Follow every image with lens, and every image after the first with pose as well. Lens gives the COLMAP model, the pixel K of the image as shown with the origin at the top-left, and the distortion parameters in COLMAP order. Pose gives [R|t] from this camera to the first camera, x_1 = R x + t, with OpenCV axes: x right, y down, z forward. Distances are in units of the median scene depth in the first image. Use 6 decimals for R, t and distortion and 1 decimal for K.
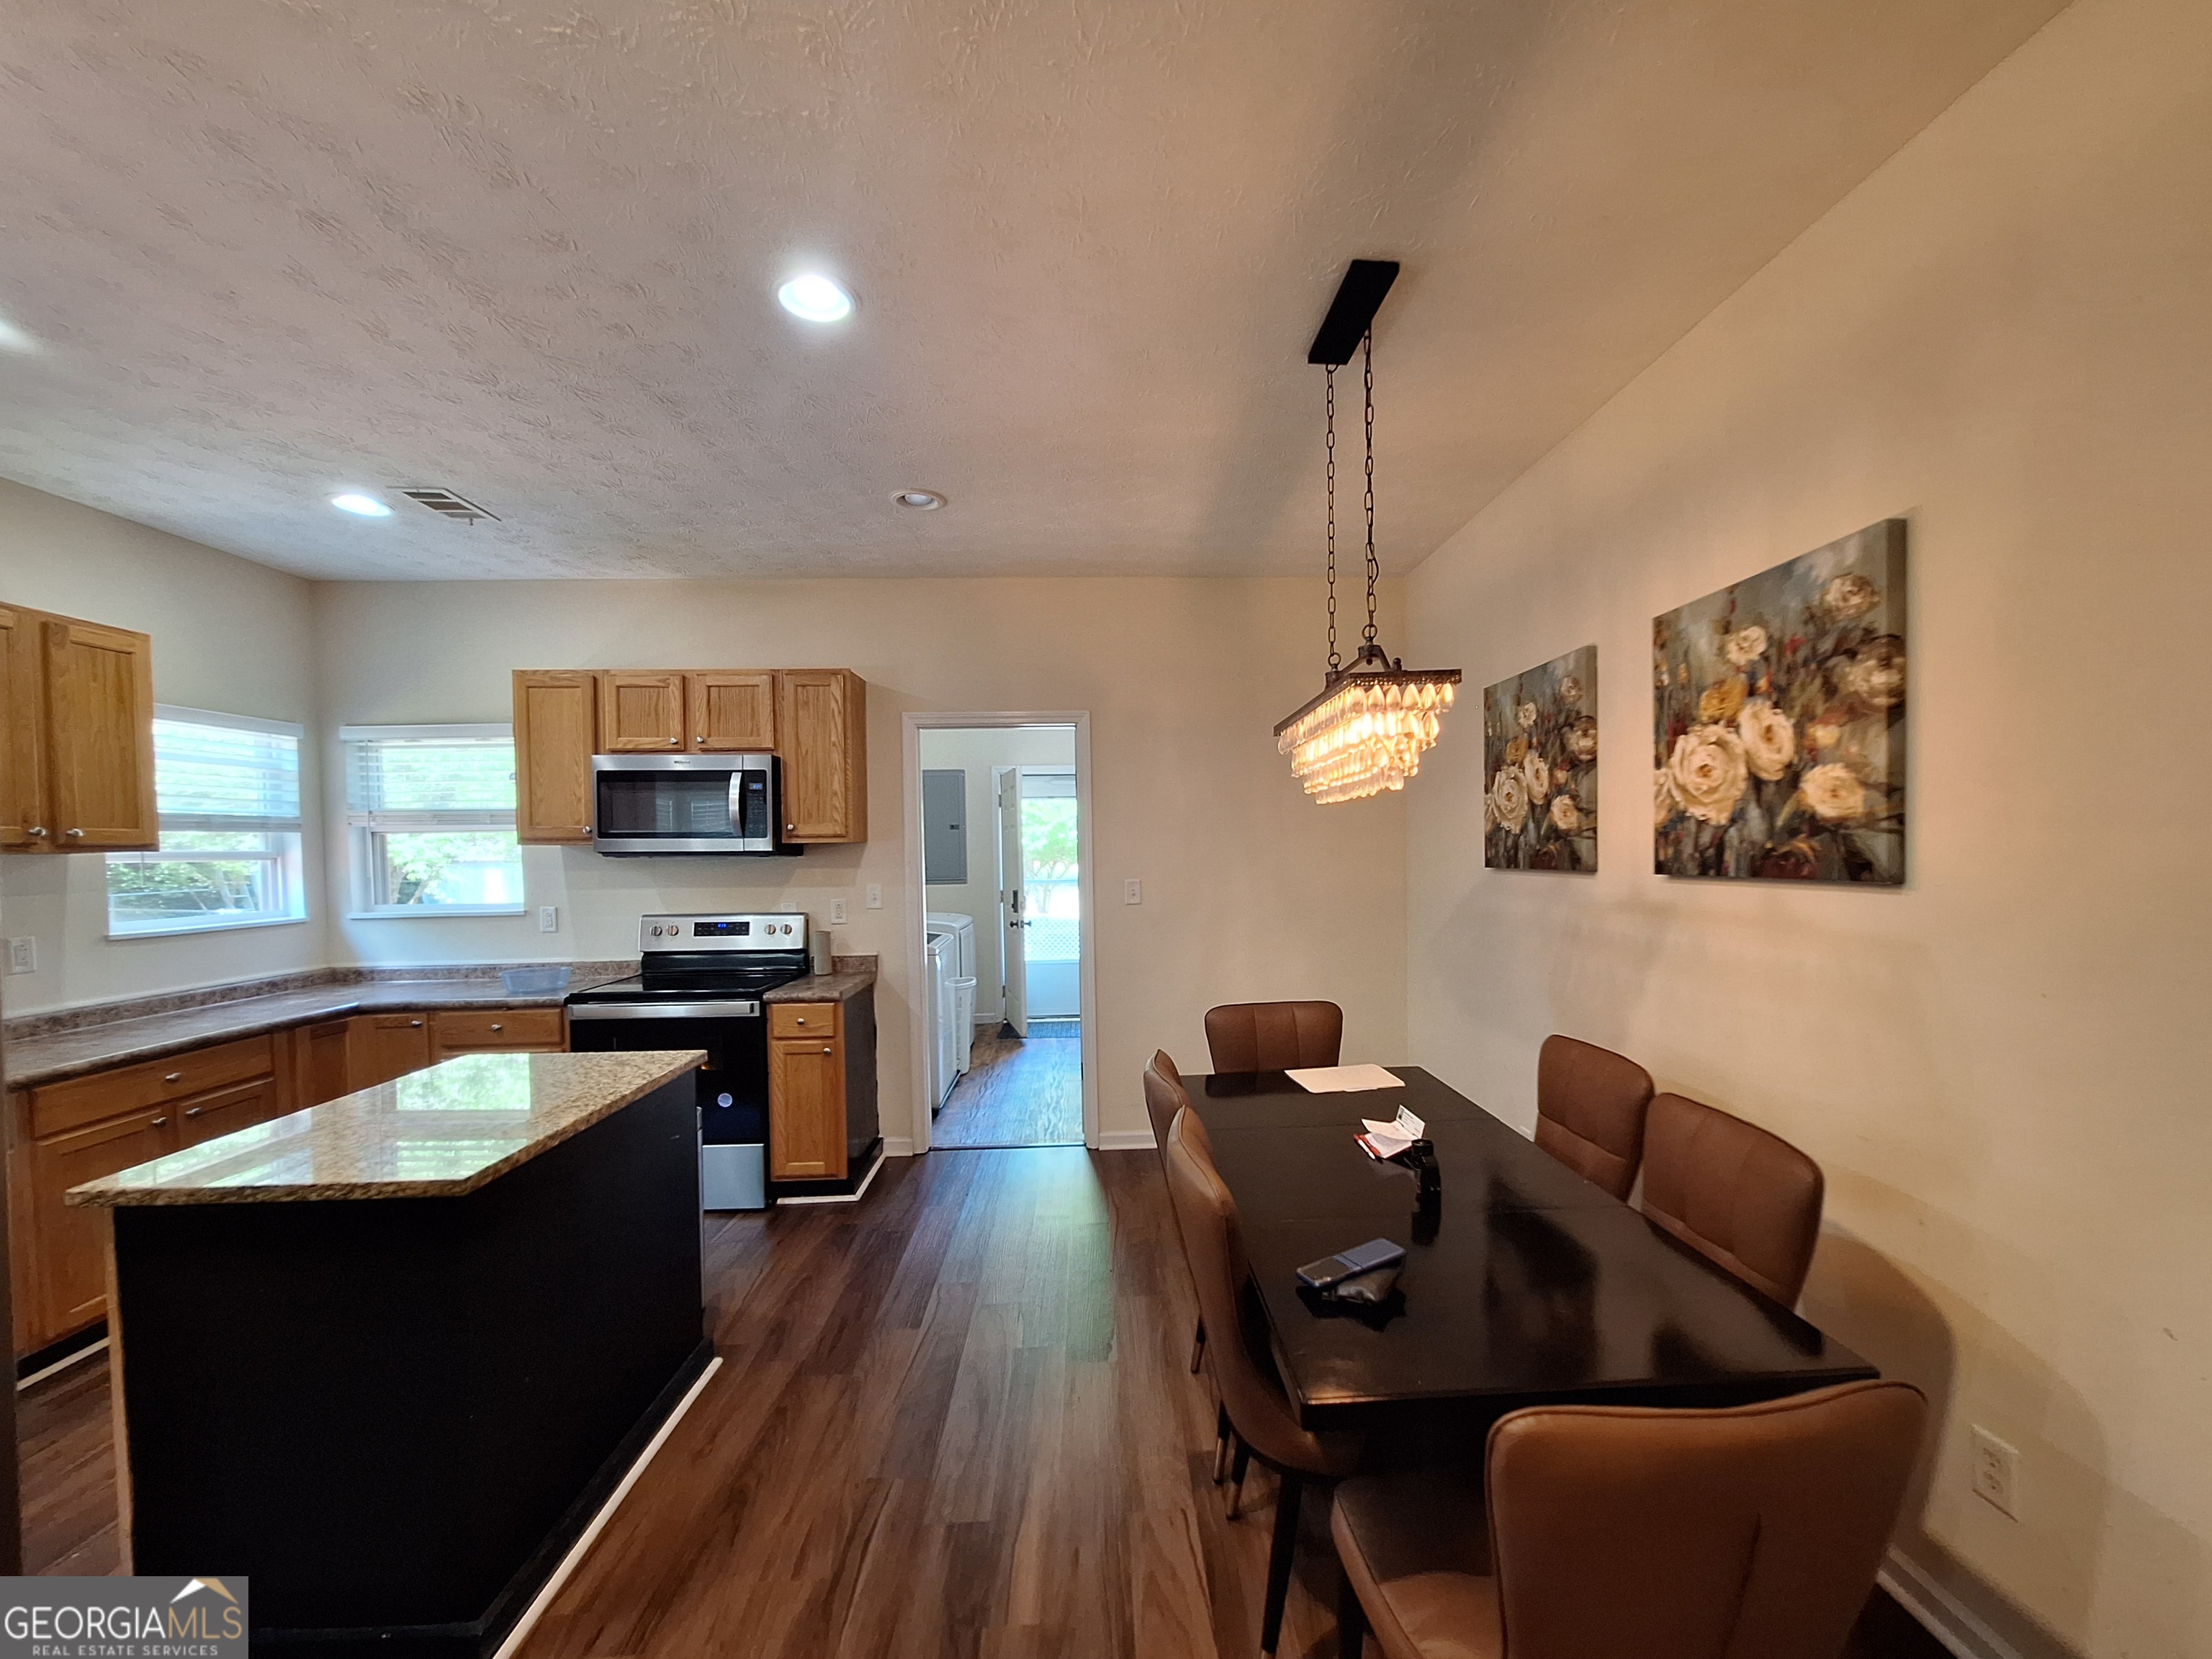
lens RADIAL K [[869.0, 0, 1131.0], [0, 869.0, 869.2], [0, 0, 1]] dist [-0.011908, 0.004512]
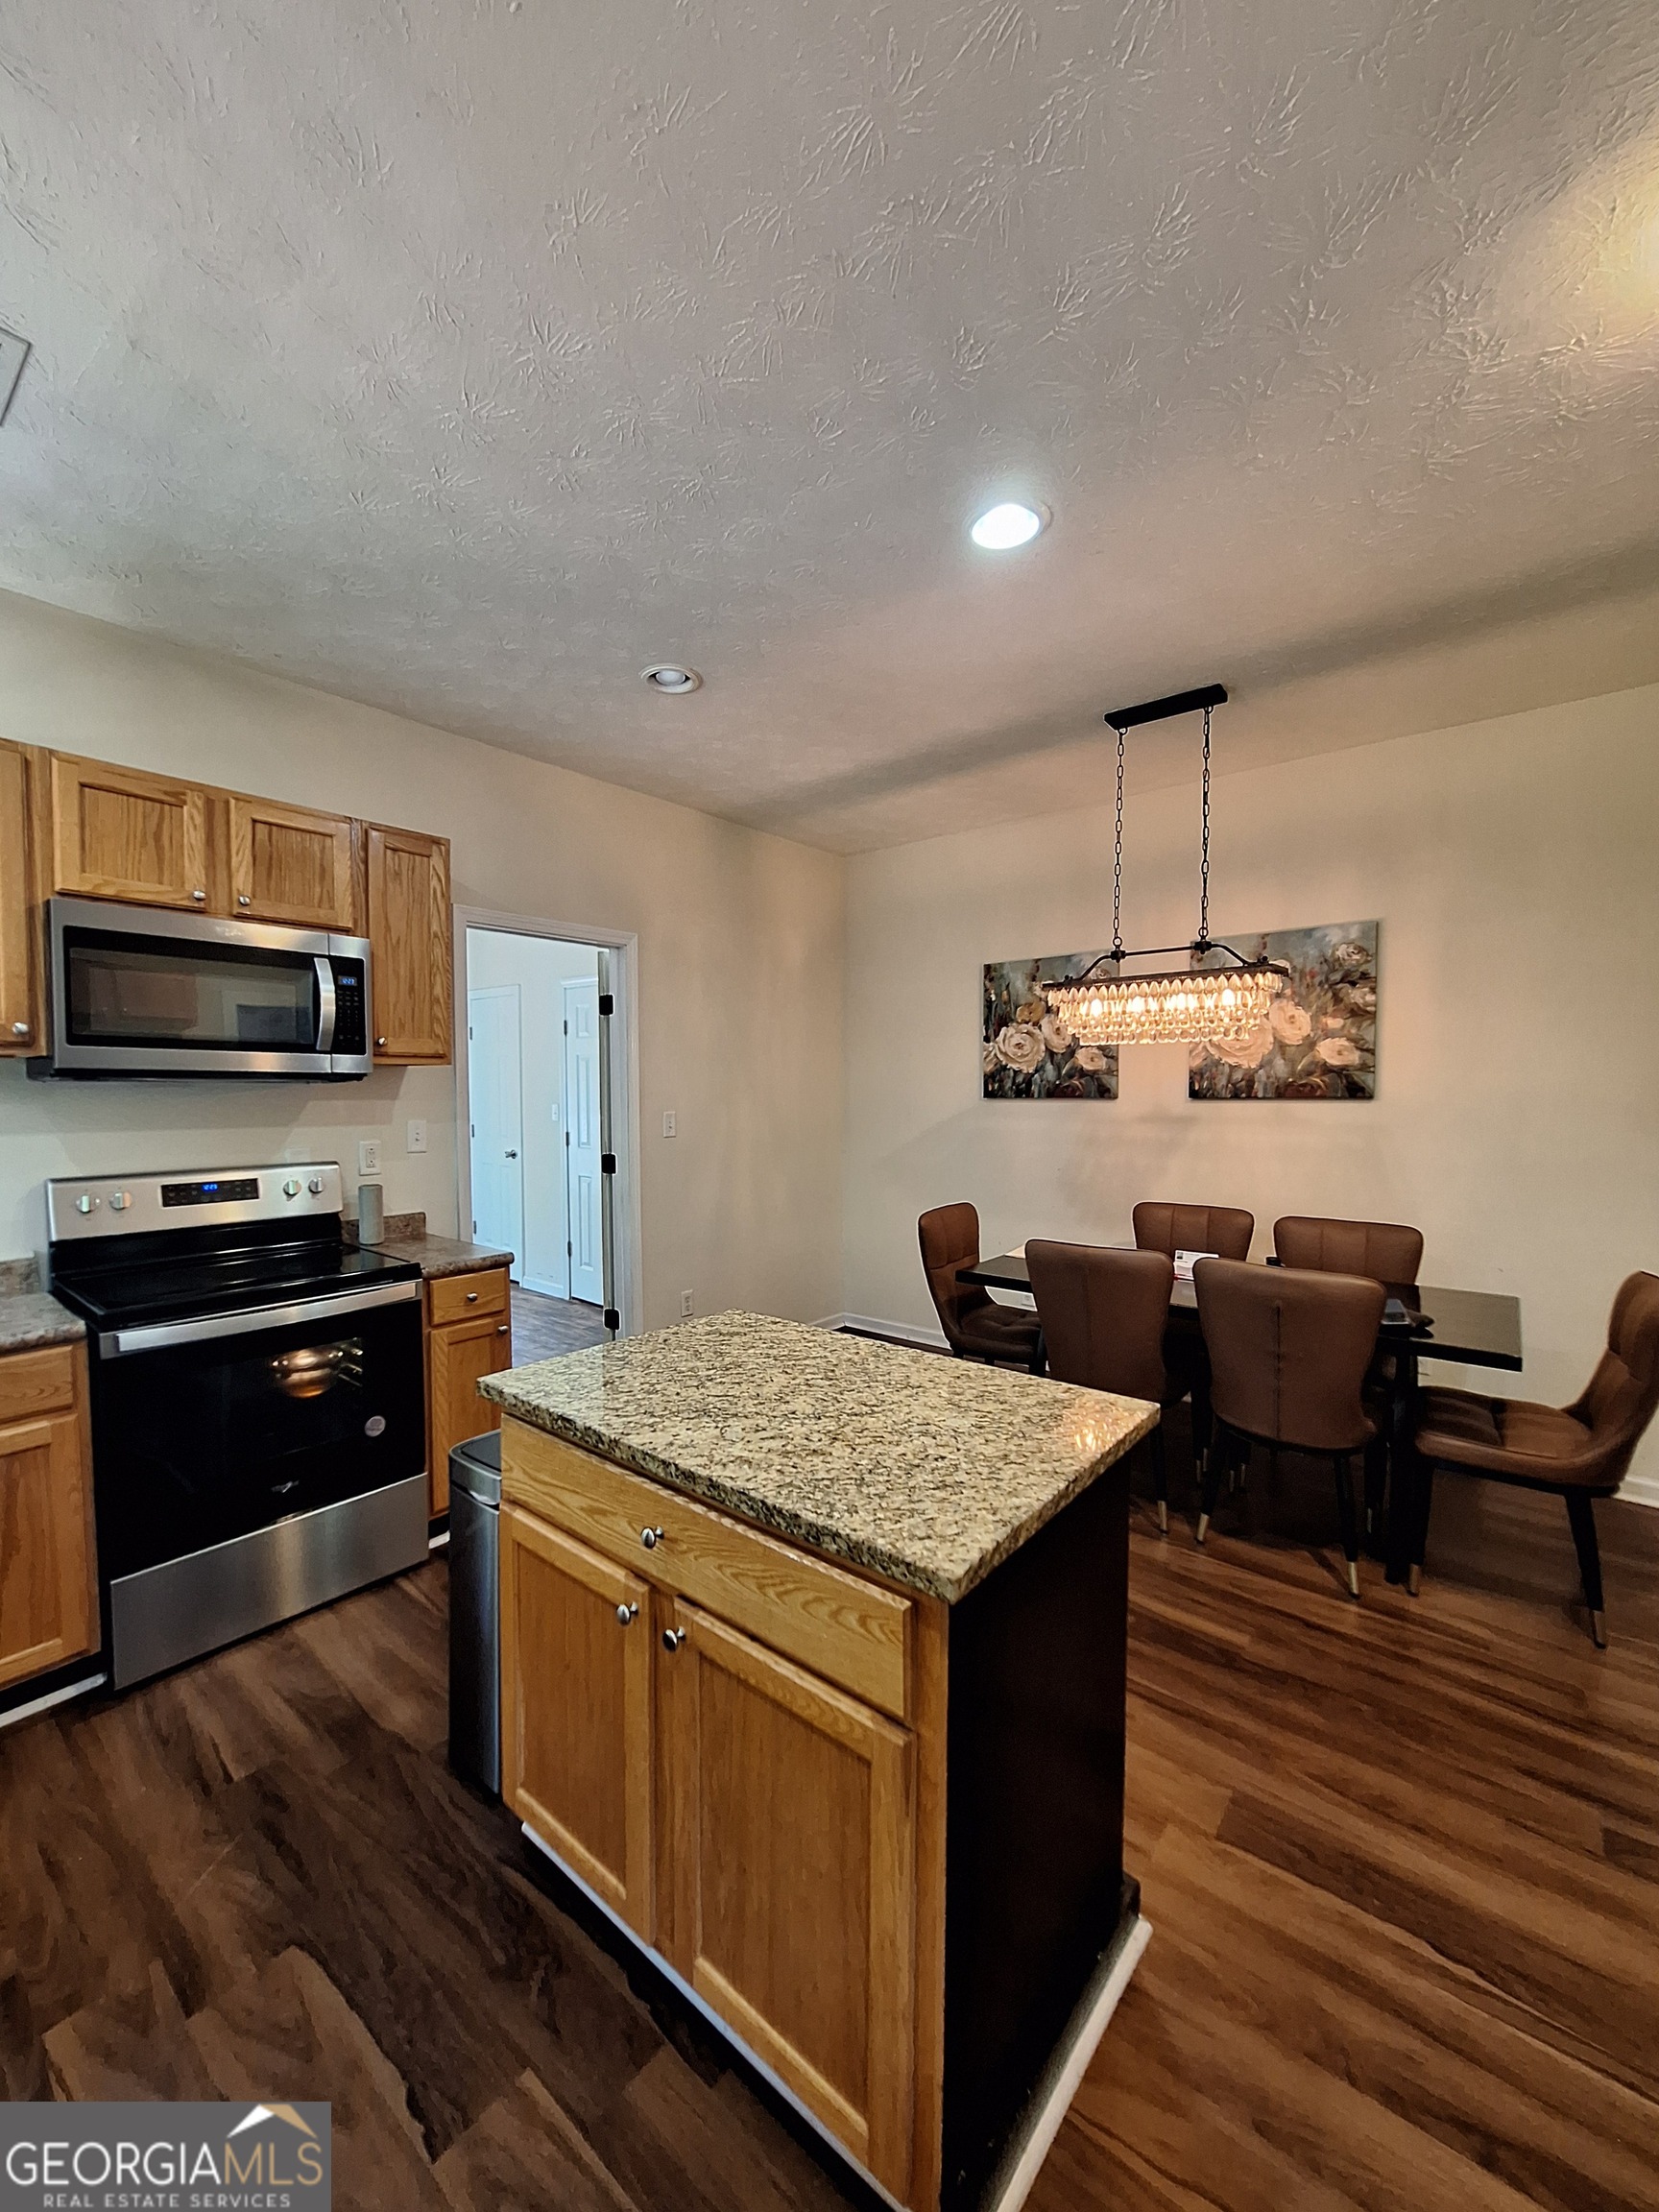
lens RADIAL K [[869.0, 0, 787.5], [0, 869.0, 1128.1], [0, 0, 1]] dist [-0.011908, 0.004512]
pose [[0.691011, -0.022107, 0.722506, -0.739524], [0.011151, 0.999739, 0.019925, 0.014445], [-0.722758, -0.005711, 0.691077, 0.274154]]
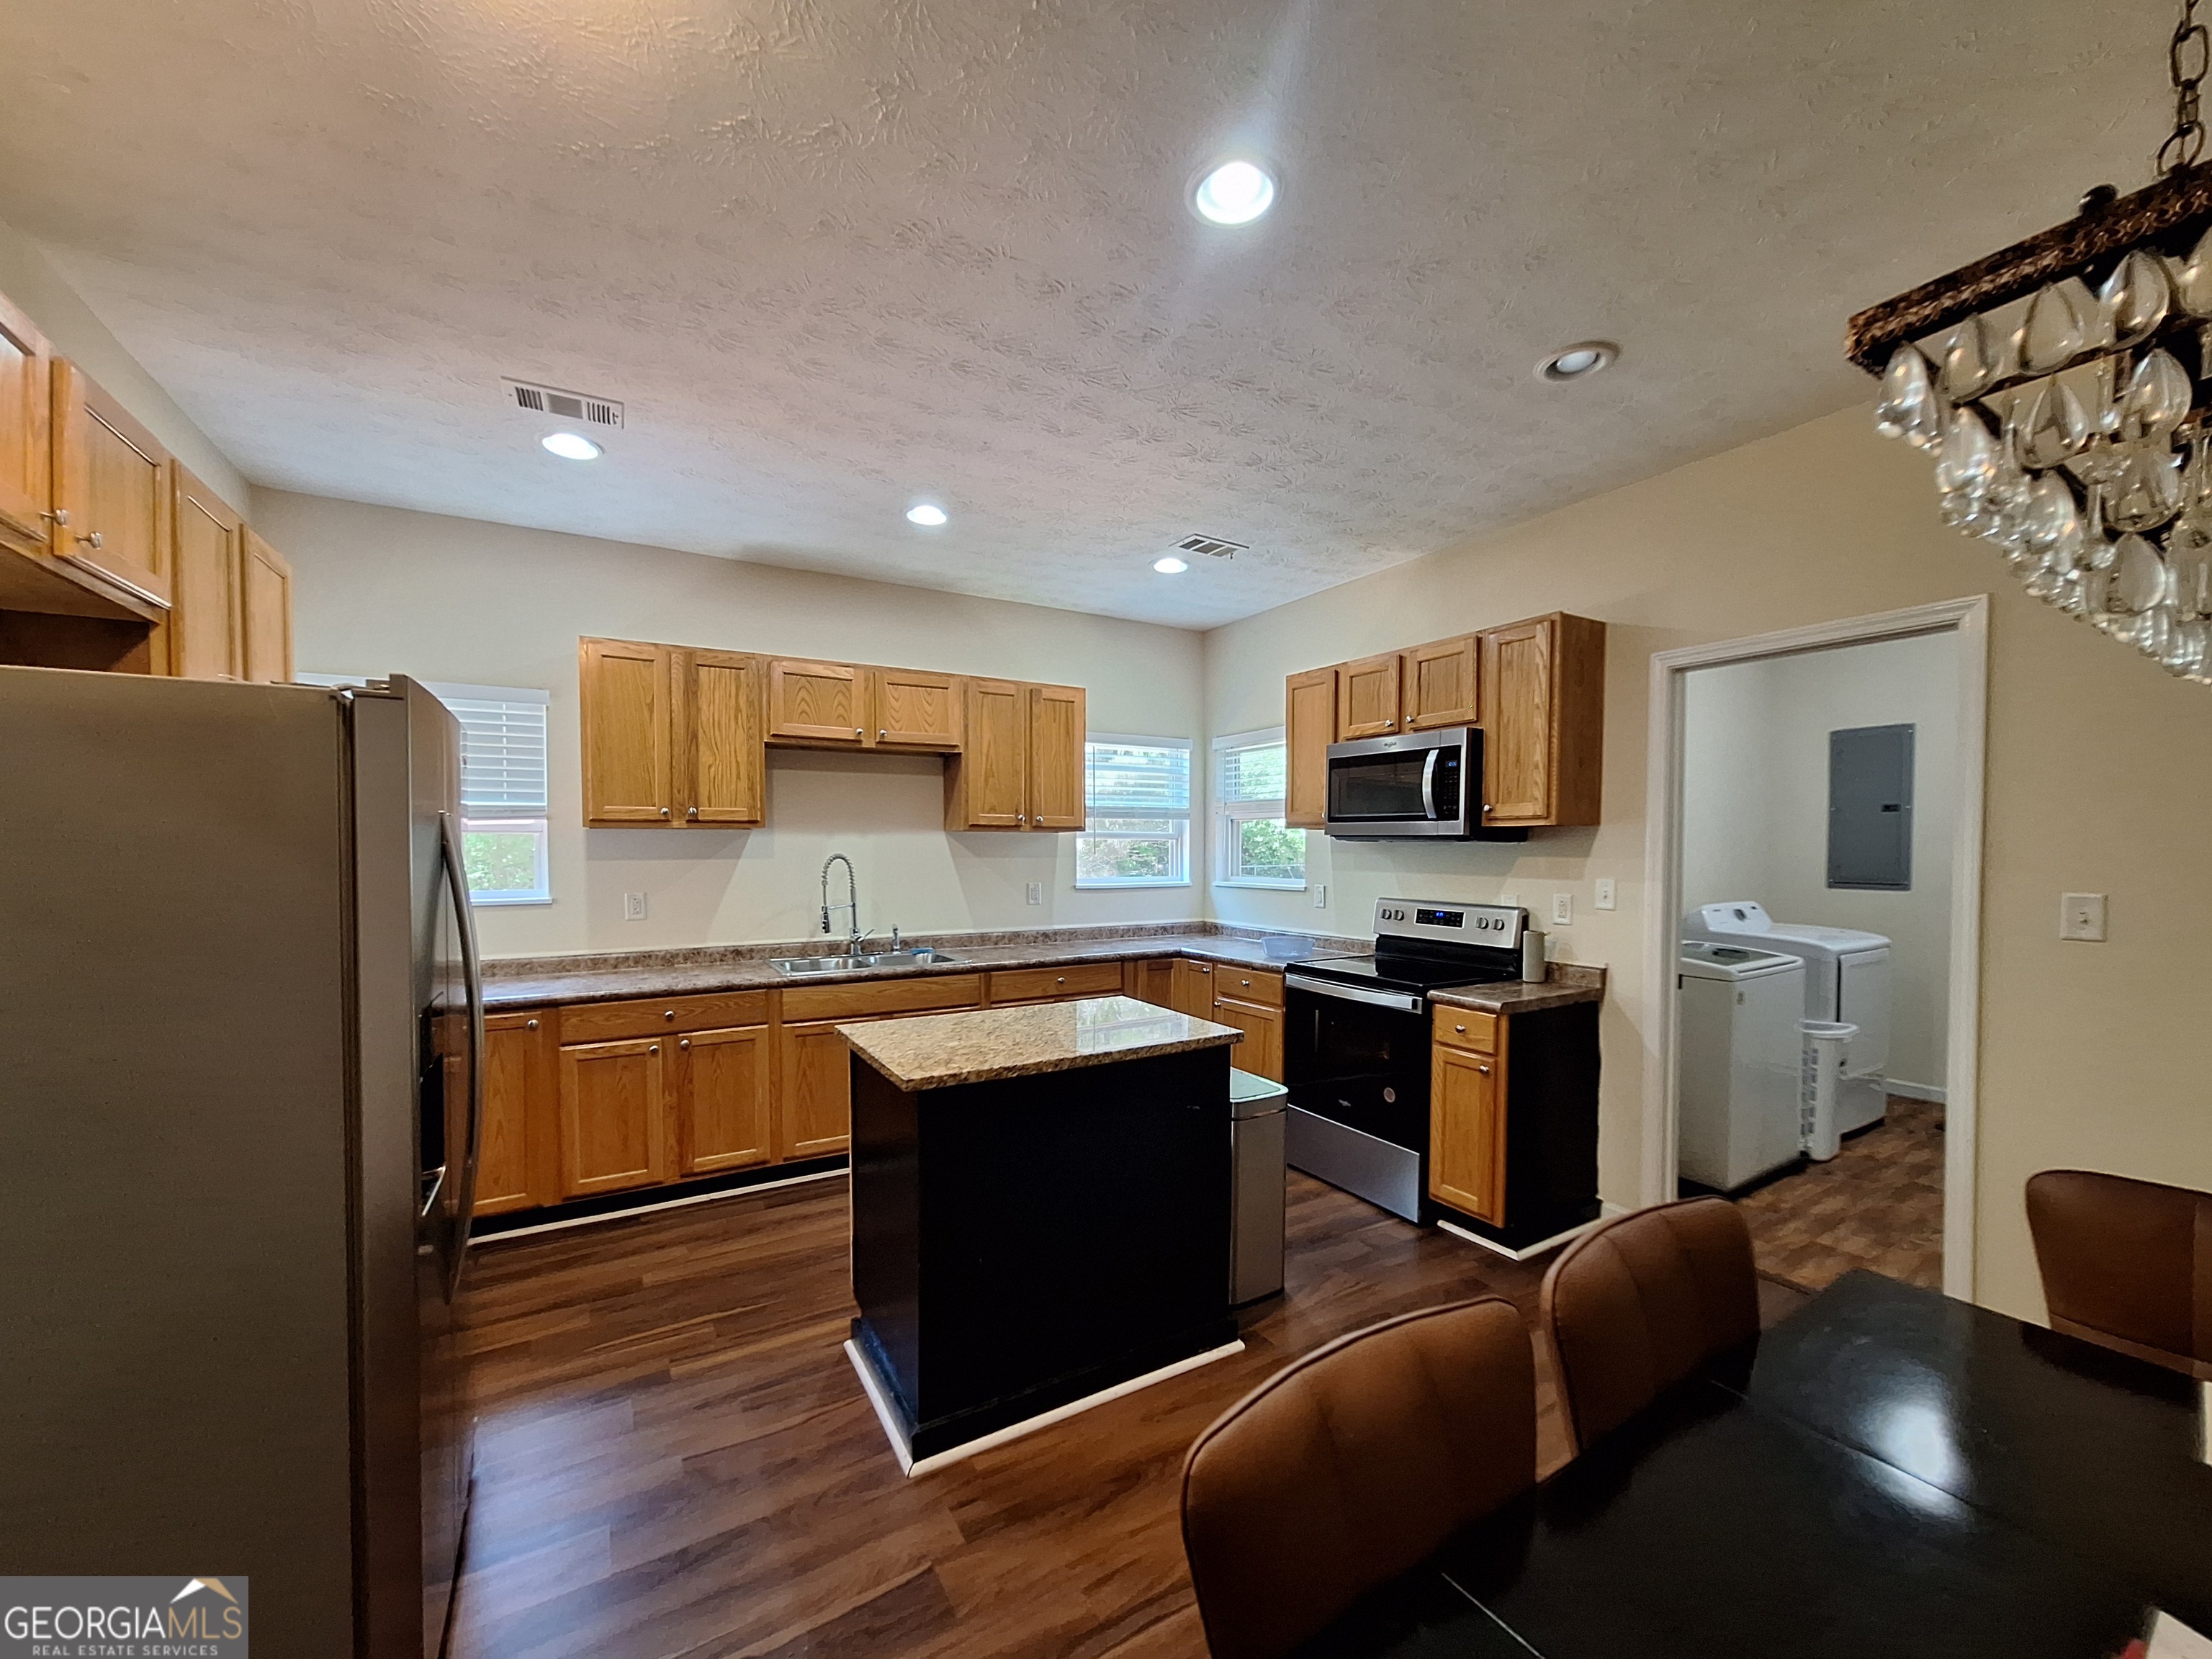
lens RADIAL K [[869.0, 0, 1131.0], [0, 869.0, 869.2], [0, 0, 1]] dist [-0.011908, 0.004512]
pose [[0.488192, 0.039814, -0.871828, 0.213211], [-0.031800, 0.999107, 0.027819, 0.000370], [0.872157, 0.014143, 0.489022, 0.281386]]
